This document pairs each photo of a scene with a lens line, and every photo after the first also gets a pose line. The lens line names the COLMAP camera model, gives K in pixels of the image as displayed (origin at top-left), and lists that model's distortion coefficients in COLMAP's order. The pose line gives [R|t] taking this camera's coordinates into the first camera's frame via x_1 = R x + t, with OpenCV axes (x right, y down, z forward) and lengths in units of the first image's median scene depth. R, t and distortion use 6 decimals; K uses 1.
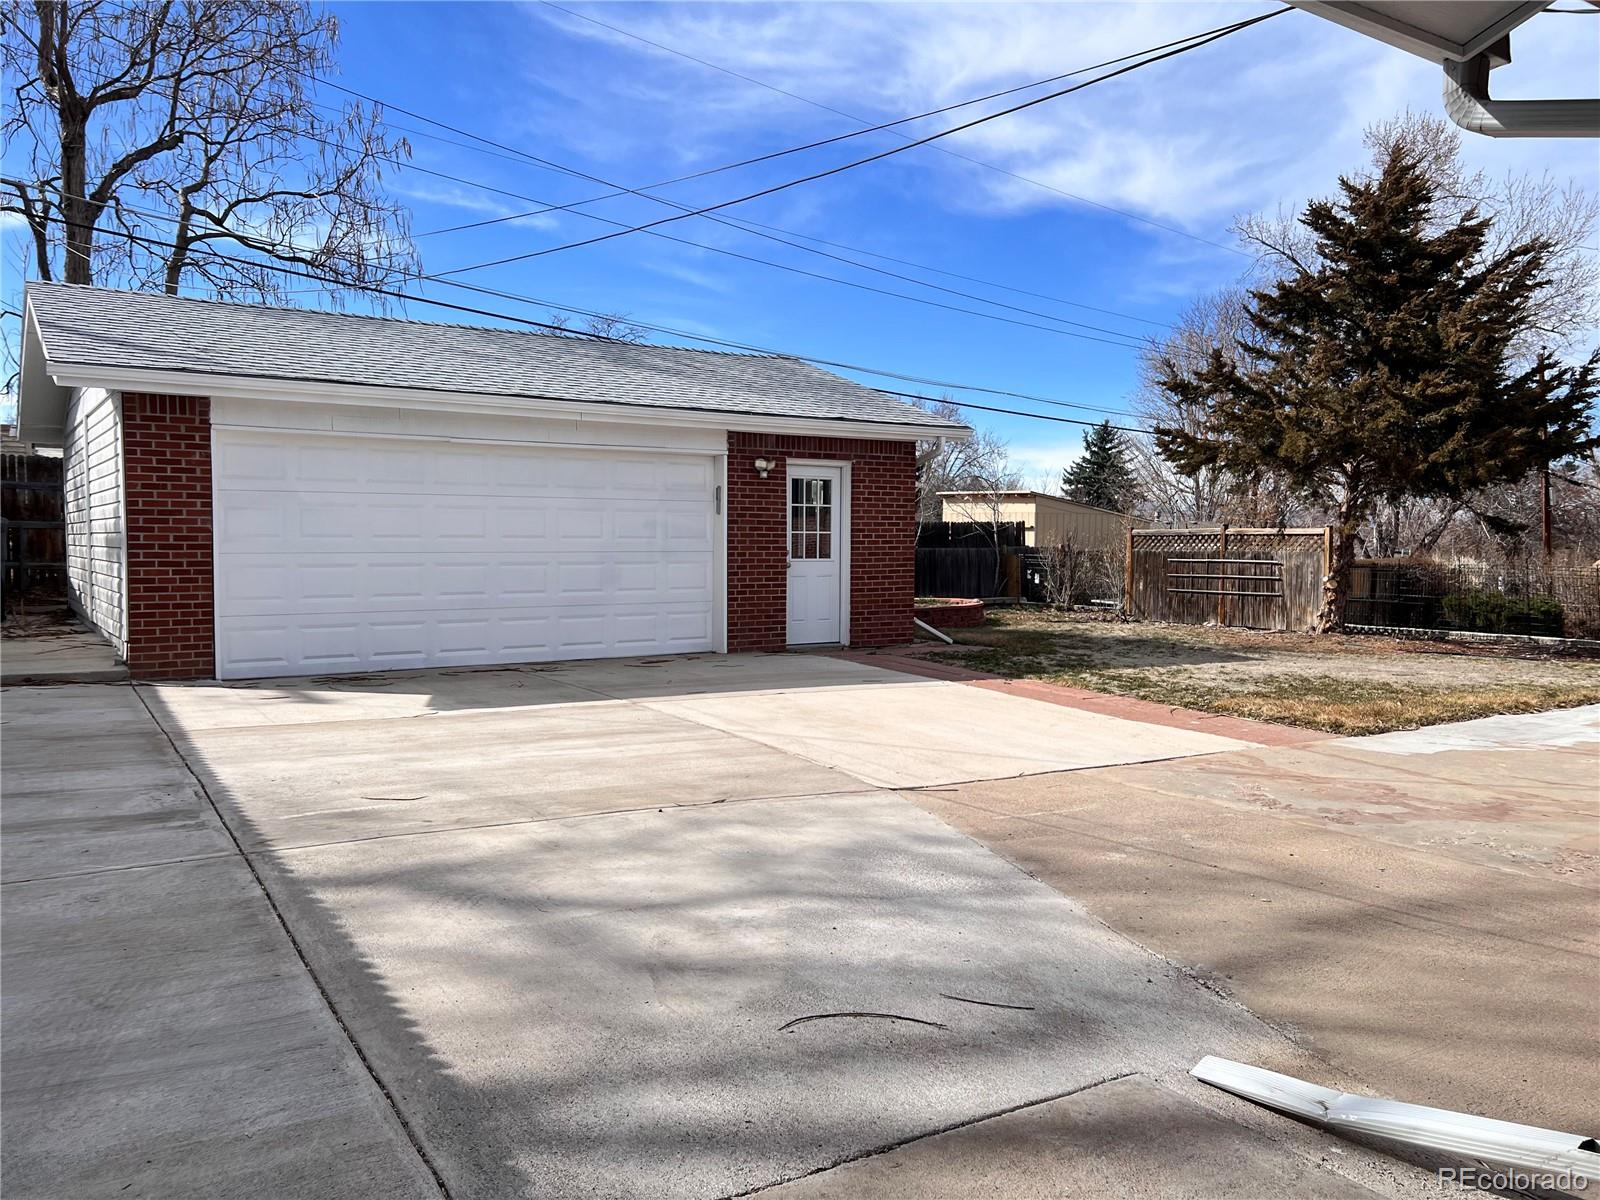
lens RADIAL K [[1206.0, 0, 789.5], [0, 1206.0, 624.5], [0, 0, 1]] dist [0.034352, -0.042730]
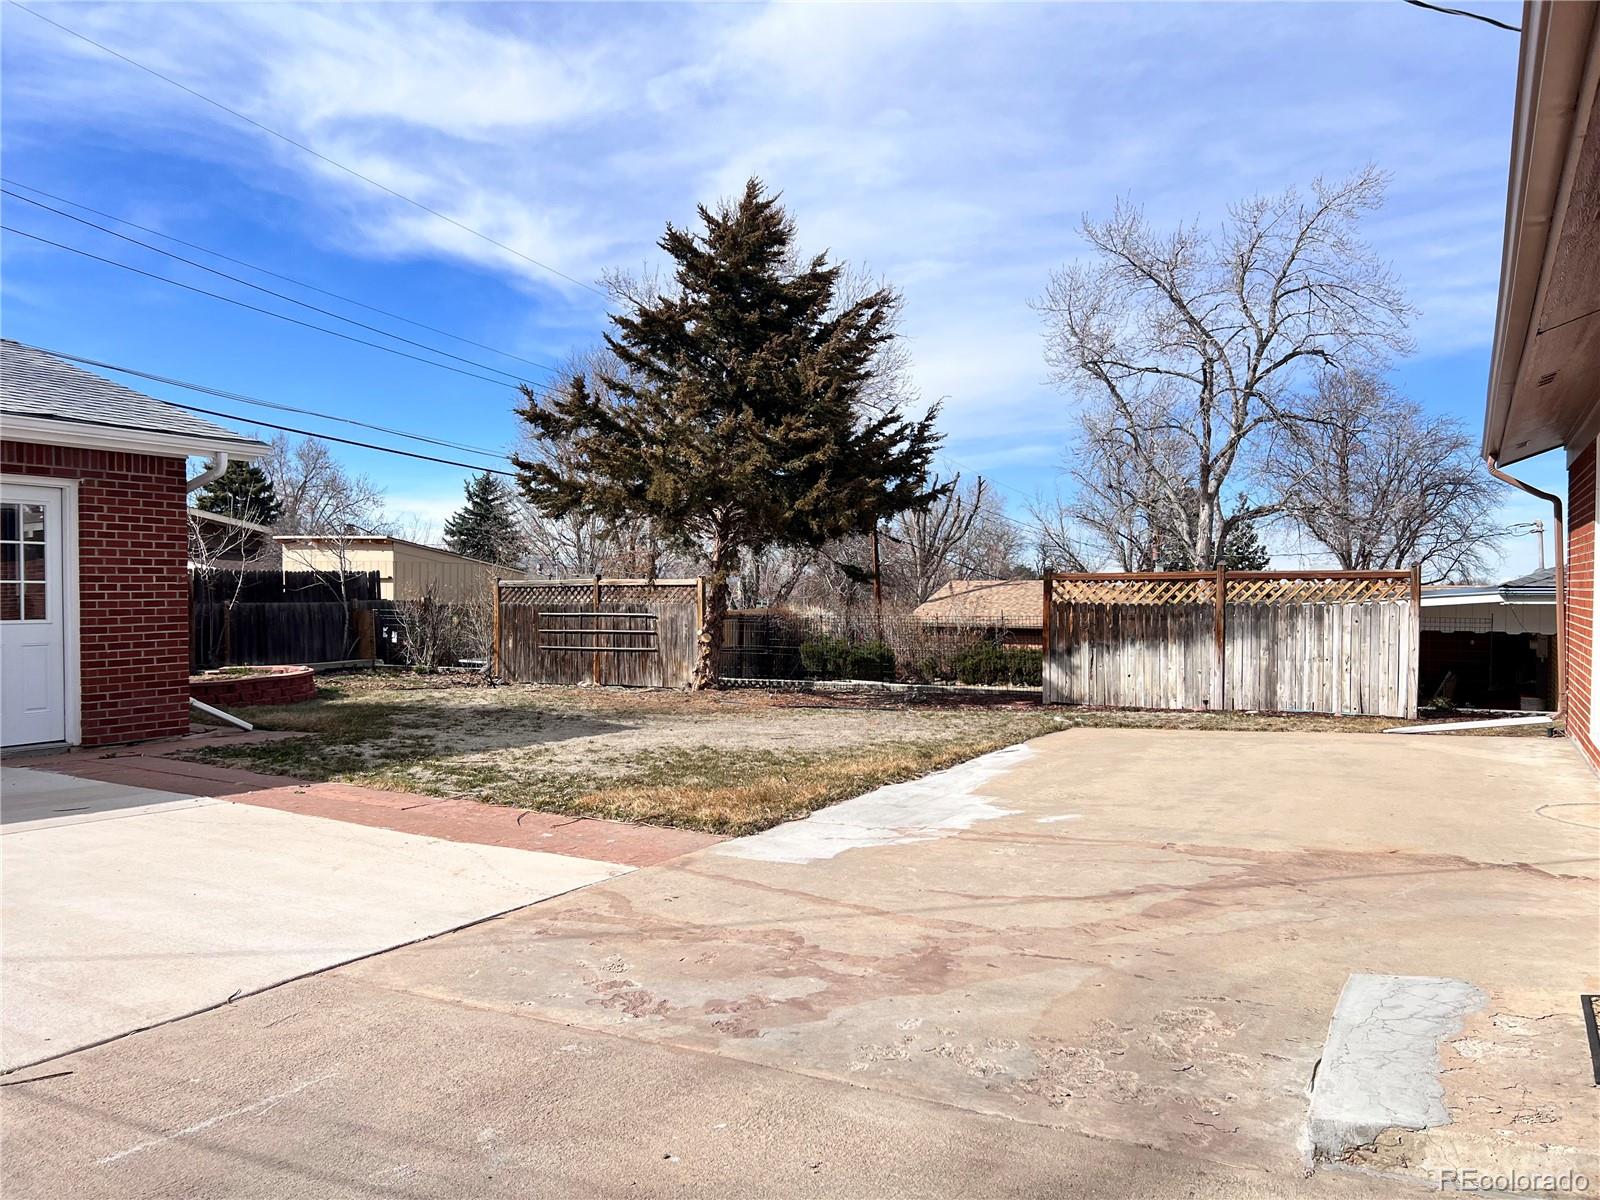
lens RADIAL K [[1206.0, 0, 795.5], [0, 1206.0, 598.7], [0, 0, 1]] dist [0.034352, -0.042730]
pose [[0.879096, -0.007456, 0.476587, 0.069821], [0.038621, 0.997704, -0.055631, -0.010000], [-0.475078, 0.067311, 0.877365, 0.160467]]
